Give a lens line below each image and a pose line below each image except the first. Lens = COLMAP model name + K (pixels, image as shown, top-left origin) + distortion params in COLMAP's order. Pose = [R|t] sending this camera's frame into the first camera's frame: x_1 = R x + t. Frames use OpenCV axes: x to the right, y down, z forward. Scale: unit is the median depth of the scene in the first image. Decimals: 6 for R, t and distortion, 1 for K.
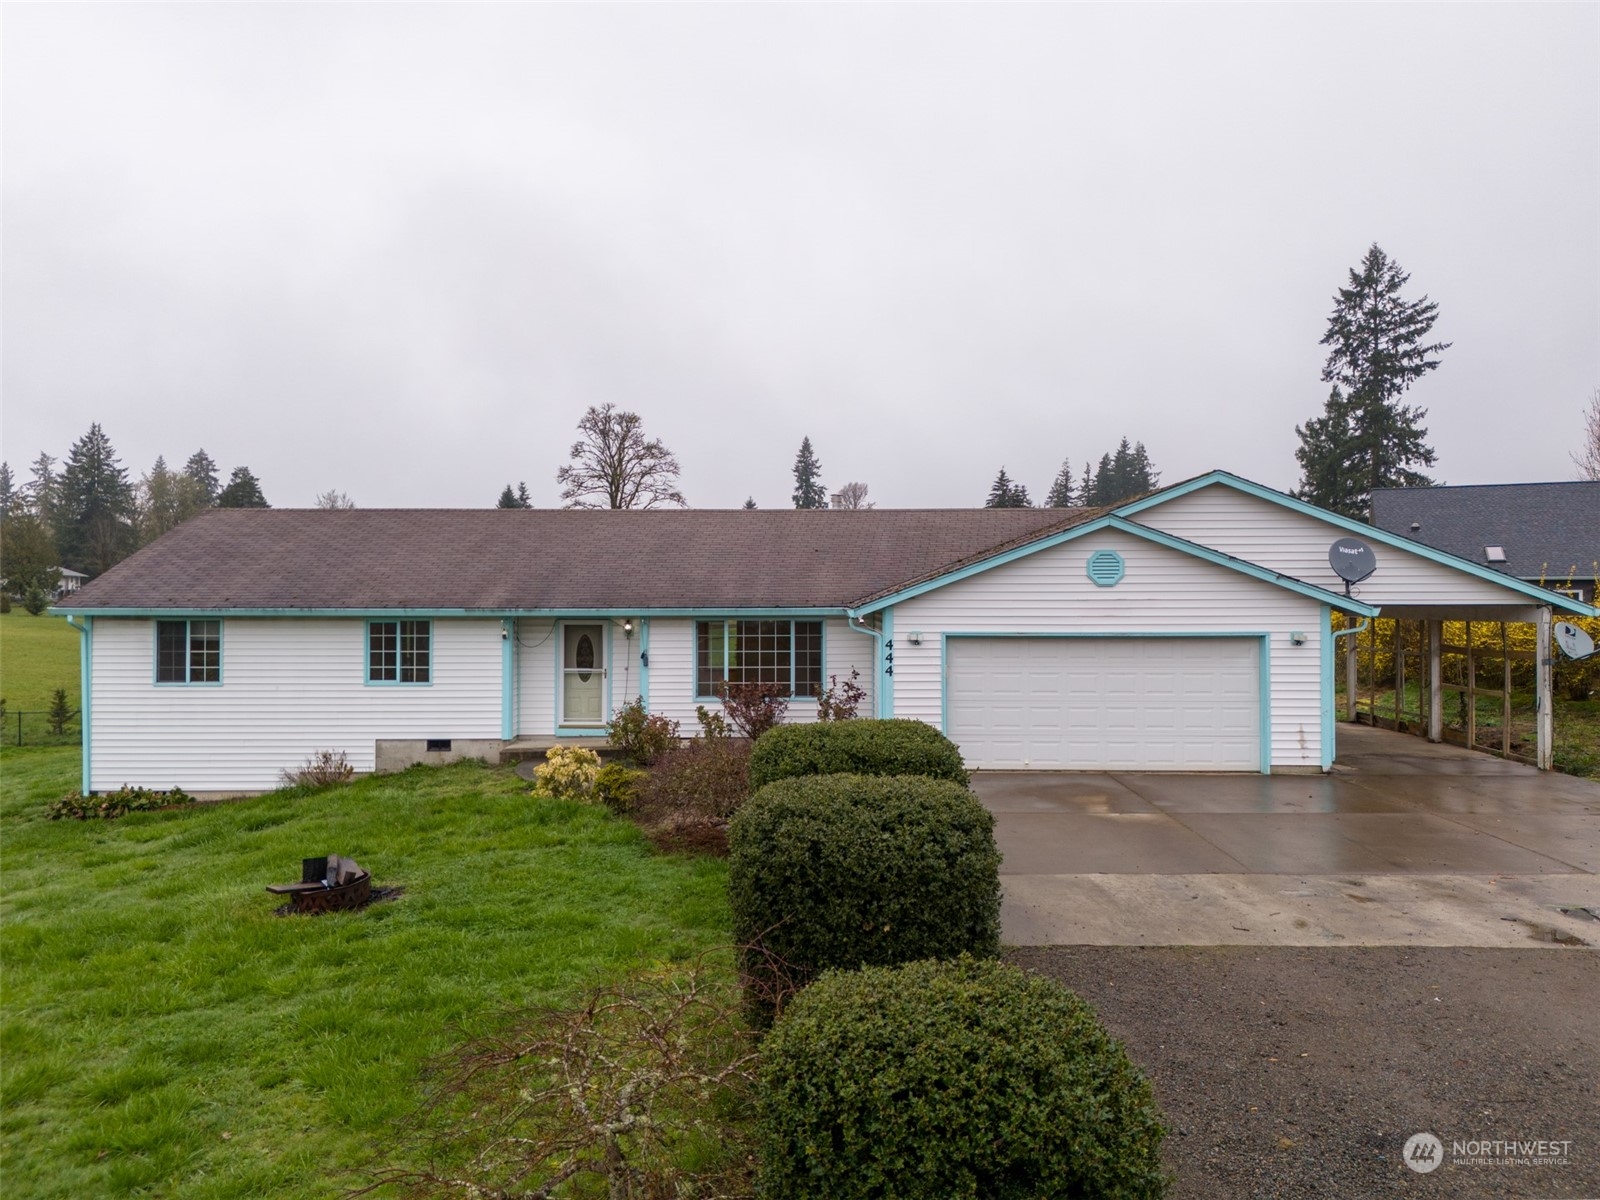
lens RADIAL K [[1140.7, 0, 813.0], [0, 1140.7, 594.3], [0, 0, 1]] dist [0.037602, -0.007818]
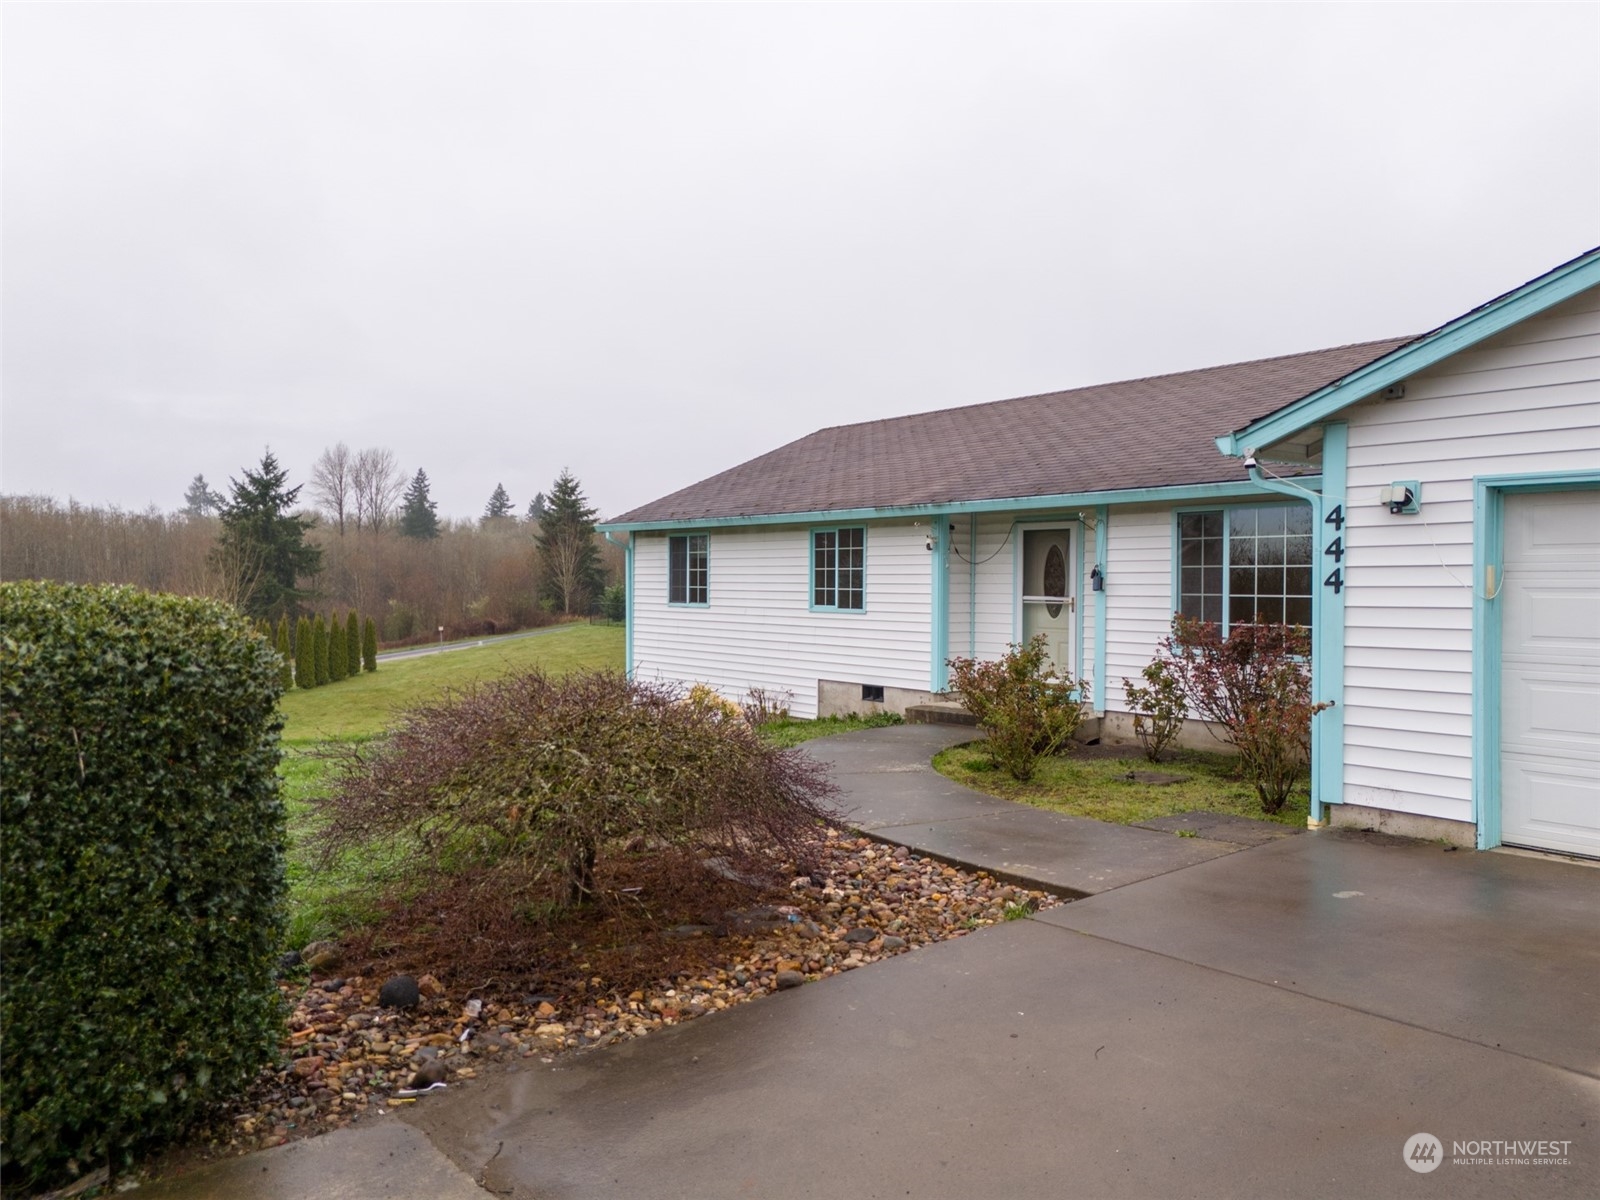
lens RADIAL K [[1140.7, 0, 794.3], [0, 1140.7, 602.7], [0, 0, 1]] dist [0.037602, -0.007818]
pose [[0.640358, 0.018954, -0.767843, 0.214911], [0.001500, 0.999663, 0.025927, 0.052636], [0.768075, -0.017754, 0.640114, 0.480175]]
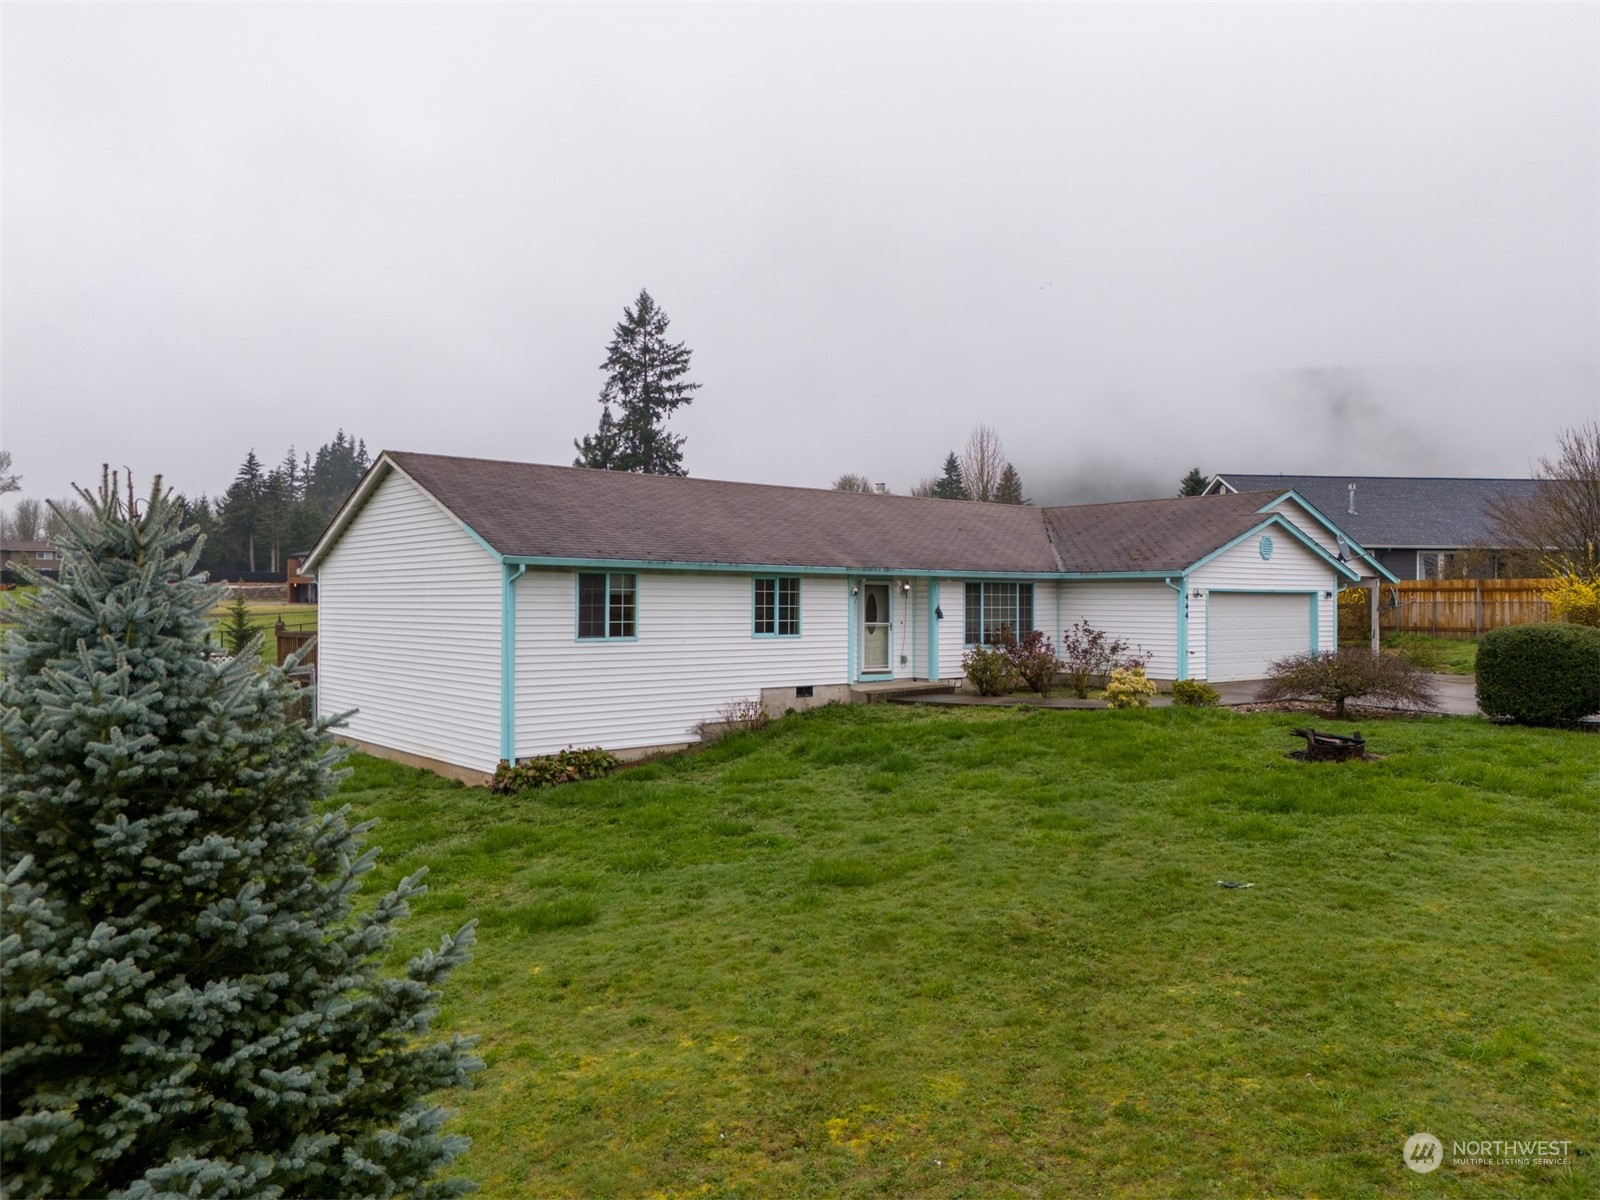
lens RADIAL K [[1140.7, 0, 793.6], [0, 1140.7, 601.0], [0, 0, 1]] dist [0.037602, -0.007818]
pose [[0.759535, 0.005933, 0.650440, -1.042132], [-0.009351, 0.999955, 0.001798, 0.042912], [-0.650400, -0.007448, 0.759556, 0.178215]]
